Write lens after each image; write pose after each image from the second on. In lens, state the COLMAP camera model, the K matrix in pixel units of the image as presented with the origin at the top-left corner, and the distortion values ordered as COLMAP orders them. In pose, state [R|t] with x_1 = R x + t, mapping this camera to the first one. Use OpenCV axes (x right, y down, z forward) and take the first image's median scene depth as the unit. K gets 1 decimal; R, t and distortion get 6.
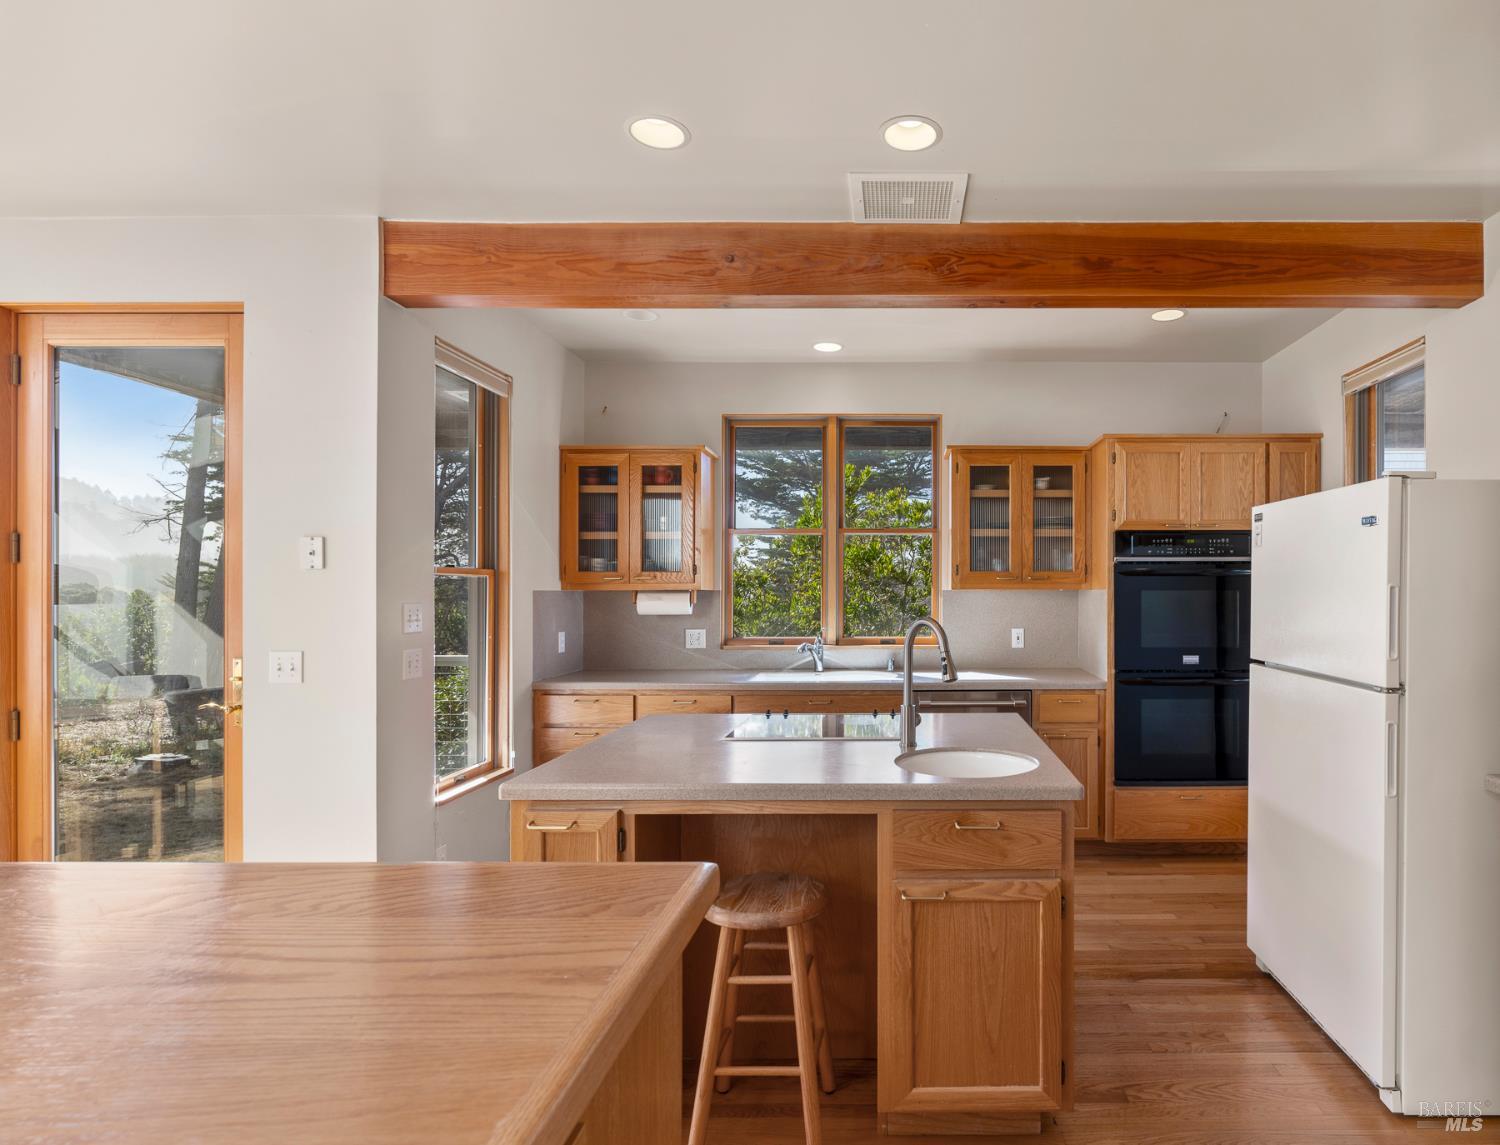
lens RADIAL K [[1114.8, 0, 753.1], [0, 1114.8, 561.9], [0, 0, 1]] dist [-0.002792, -0.000198]
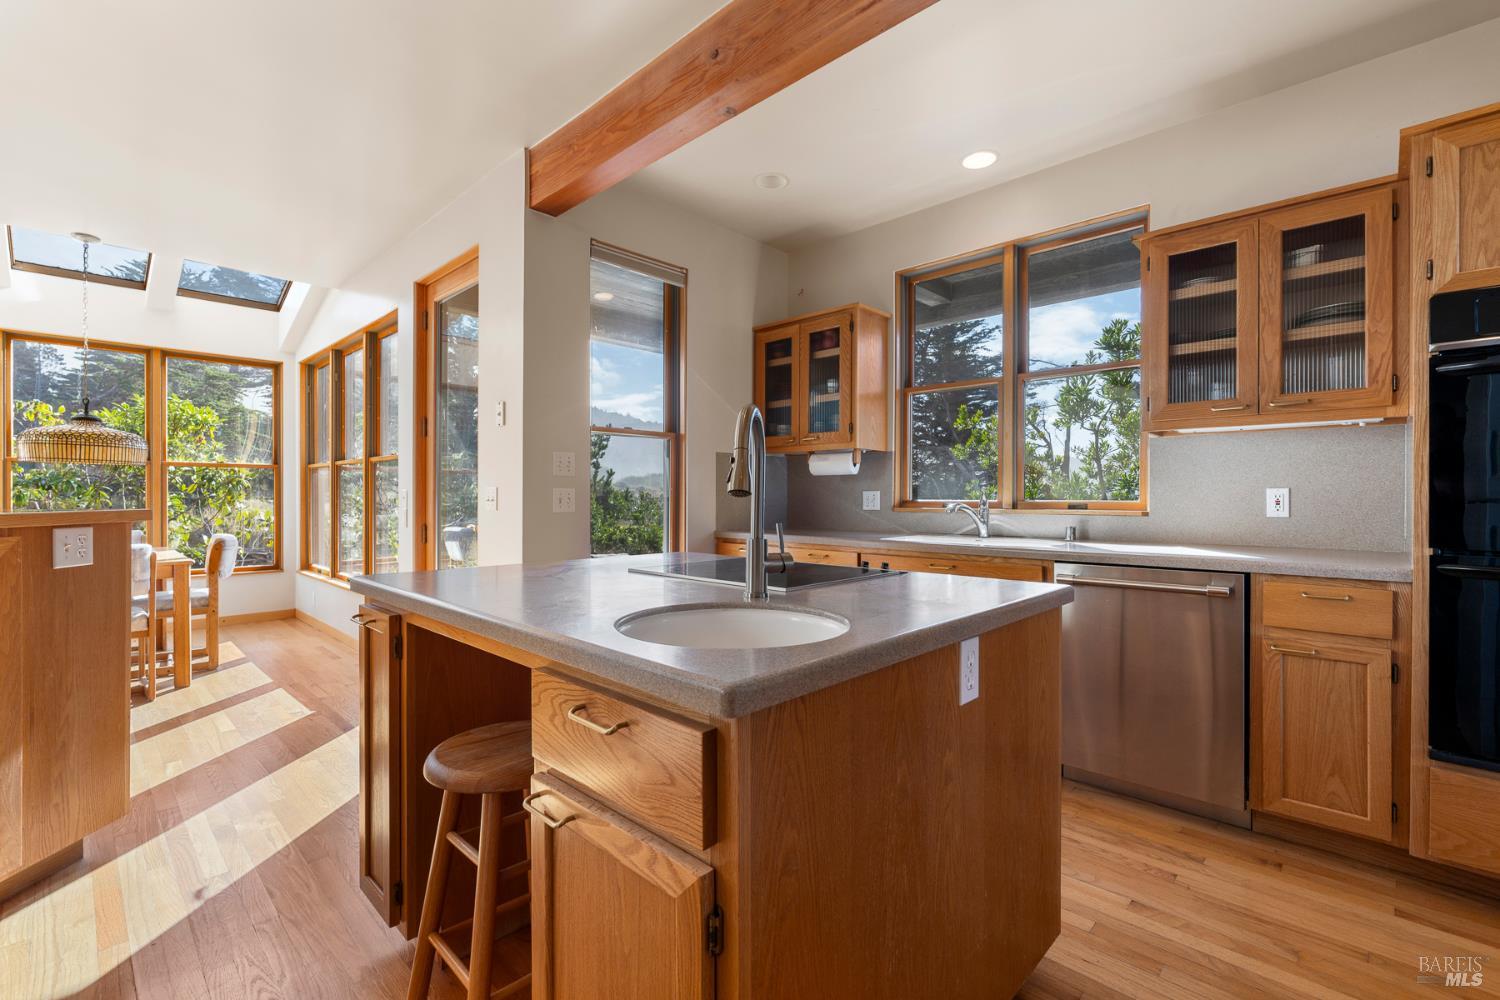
lens RADIAL K [[674.1, 0, 741.9], [0, 674.1, 502.8], [0, 0, 1]] dist [-0.003785, -0.000042]
pose [[0.700921, 0.007986, -0.713194, 0.311571], [-0.015809, 0.999866, -0.004340, 0.078221], [0.713064, 0.014317, 0.700953, 0.504430]]
